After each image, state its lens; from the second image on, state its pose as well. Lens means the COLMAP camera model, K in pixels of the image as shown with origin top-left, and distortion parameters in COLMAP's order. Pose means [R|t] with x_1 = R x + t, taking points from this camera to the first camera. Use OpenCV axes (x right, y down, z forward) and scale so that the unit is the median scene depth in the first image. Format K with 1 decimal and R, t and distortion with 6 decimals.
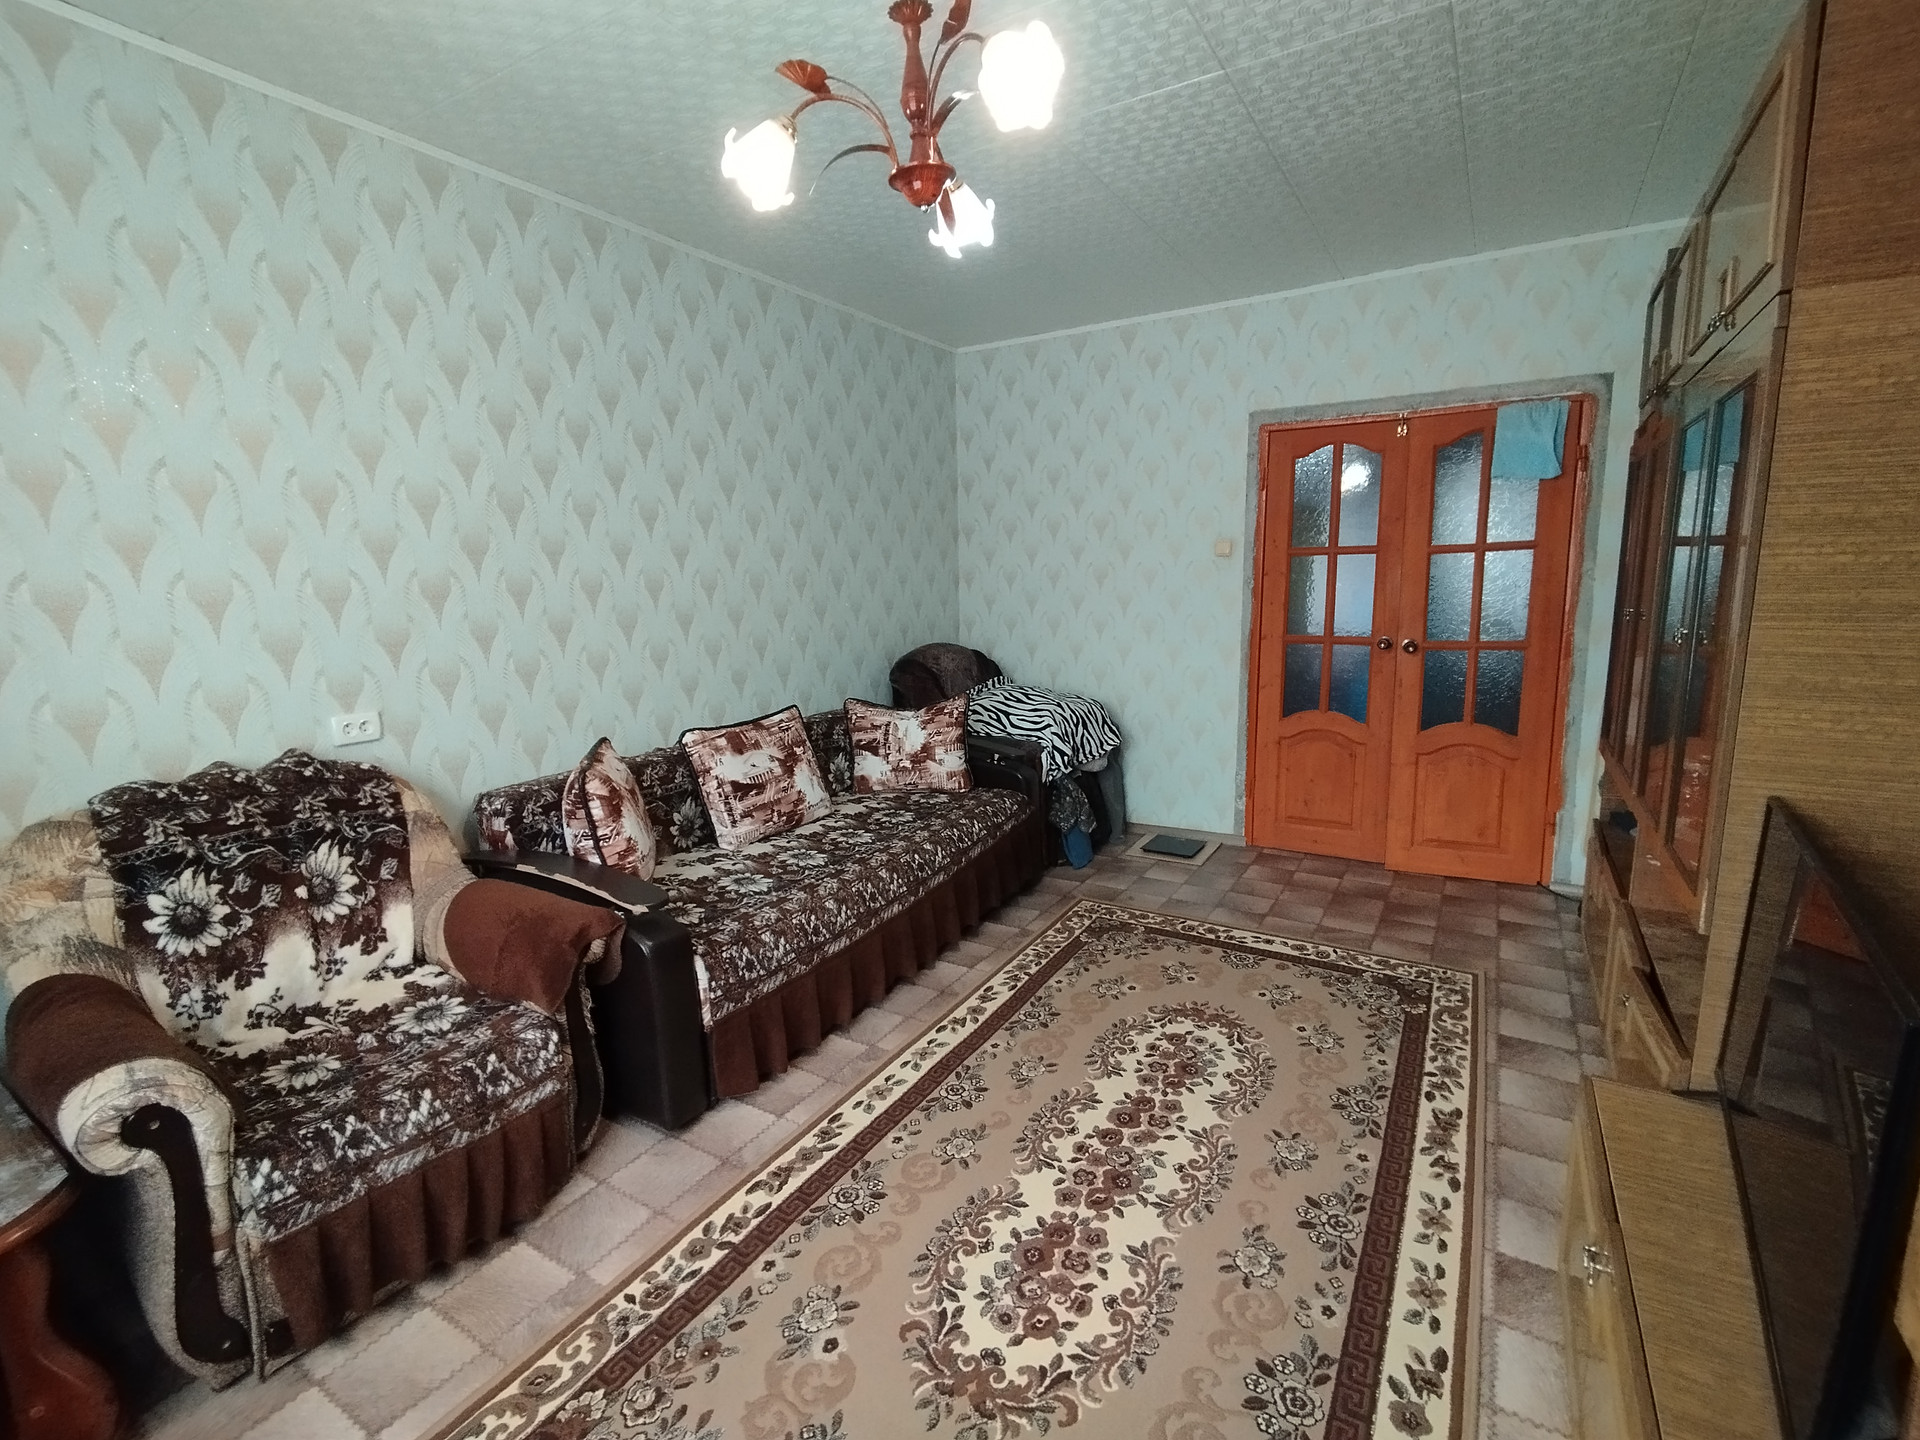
lens RADIAL K [[877.8, 0, 949.1], [0, 877.8, 719.6], [0, 0, 1]] dist [-0.005789, 0.000823]
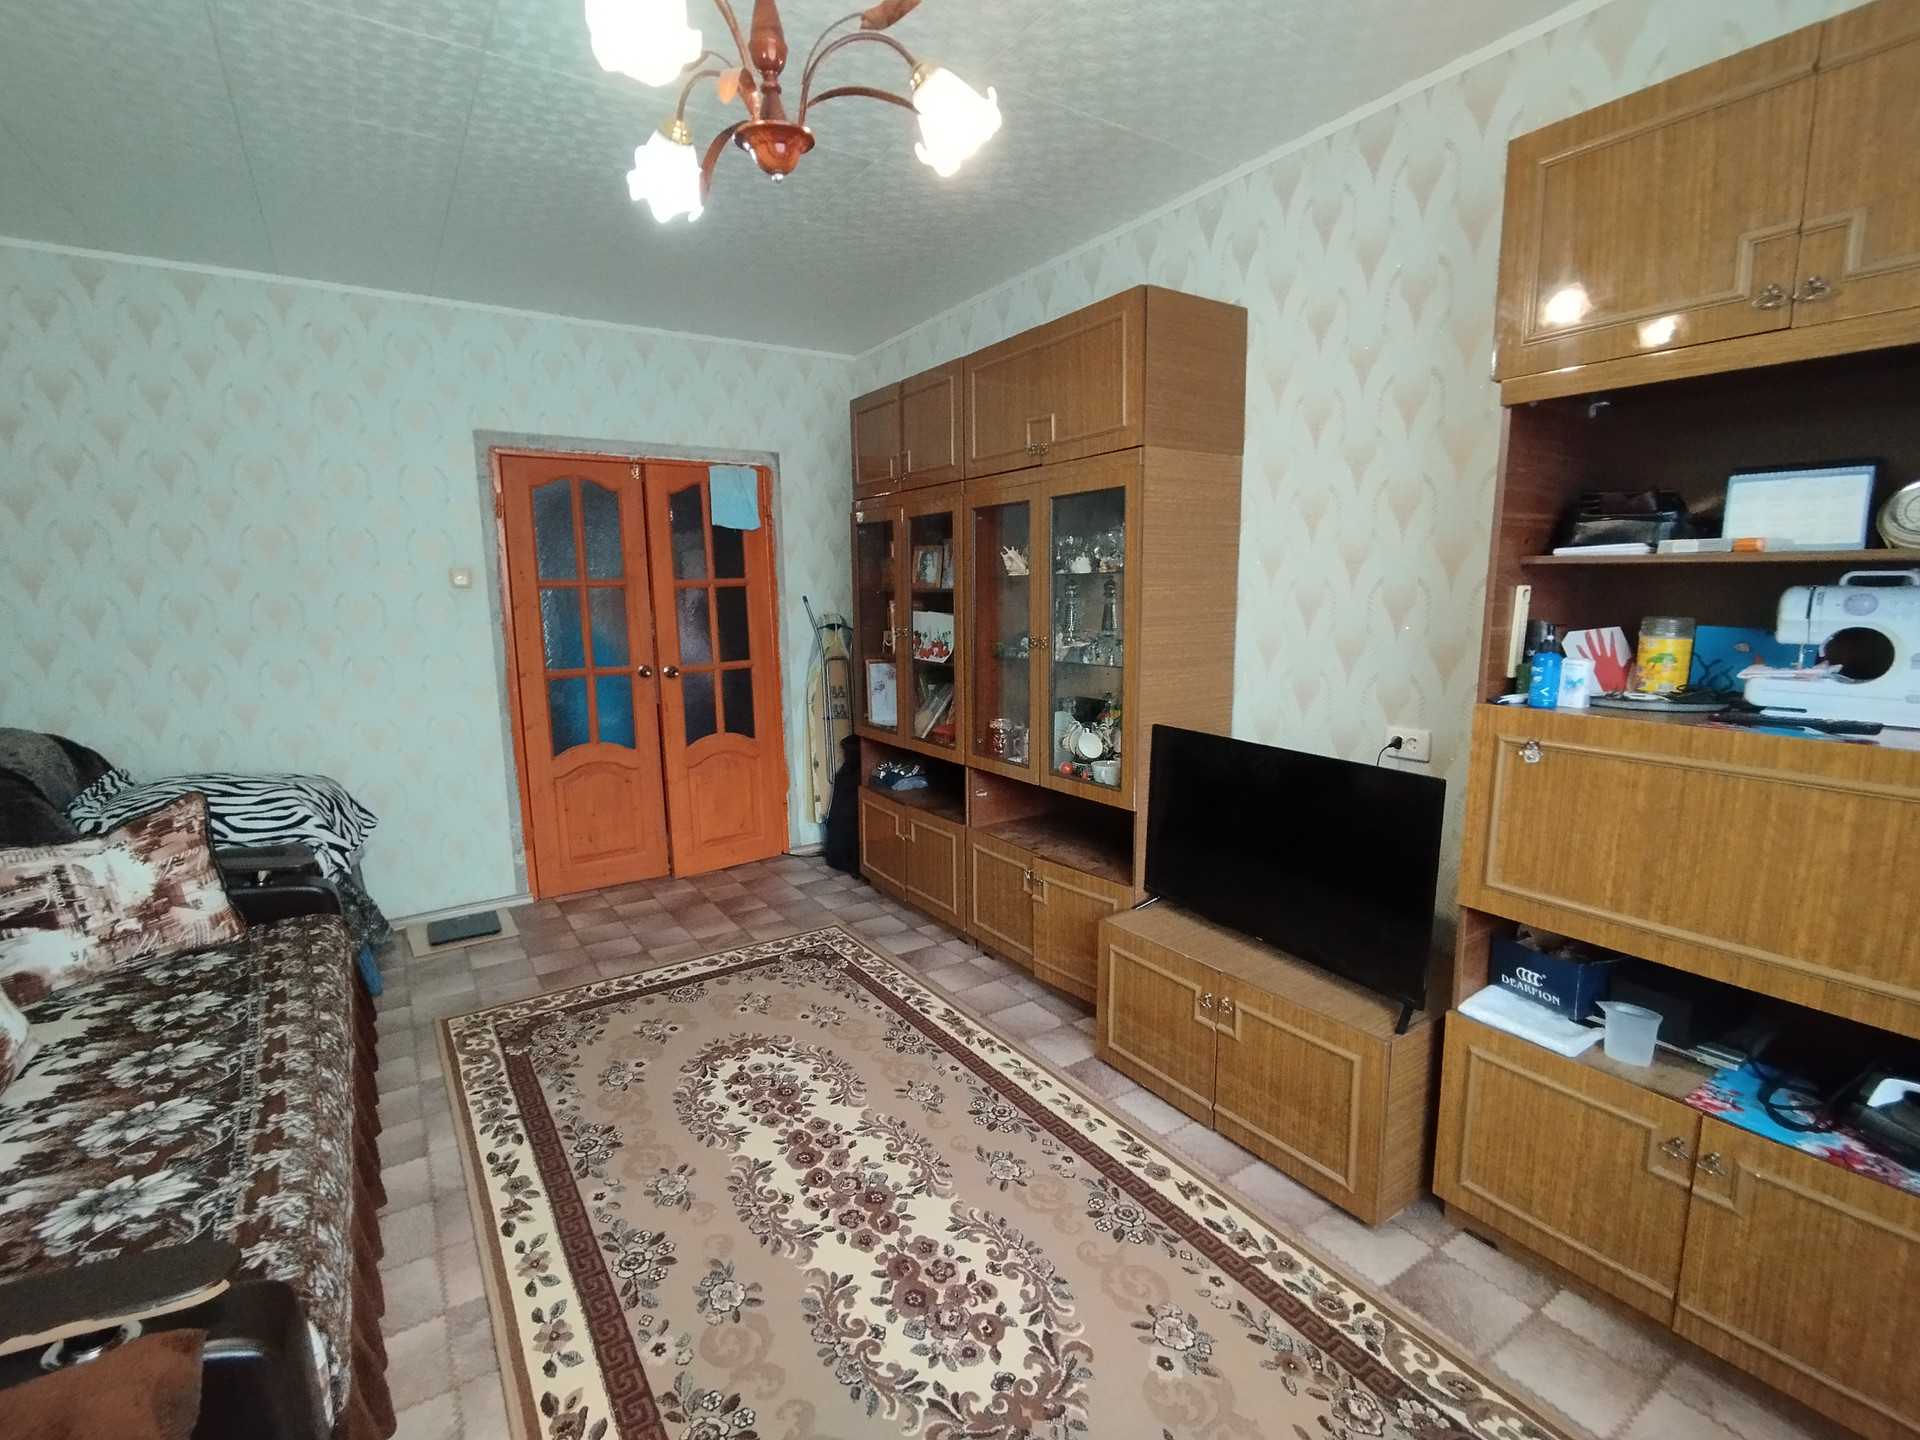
lens RADIAL K [[877.8, 0, 948.4], [0, 877.8, 721.1], [0, 0, 1]] dist [-0.005789, 0.000823]
pose [[0.420679, -0.119646, 0.899285, -0.471788], [0.155064, 0.986161, 0.058666, -0.049018], [-0.893859, 0.114767, 0.433410, 0.324424]]
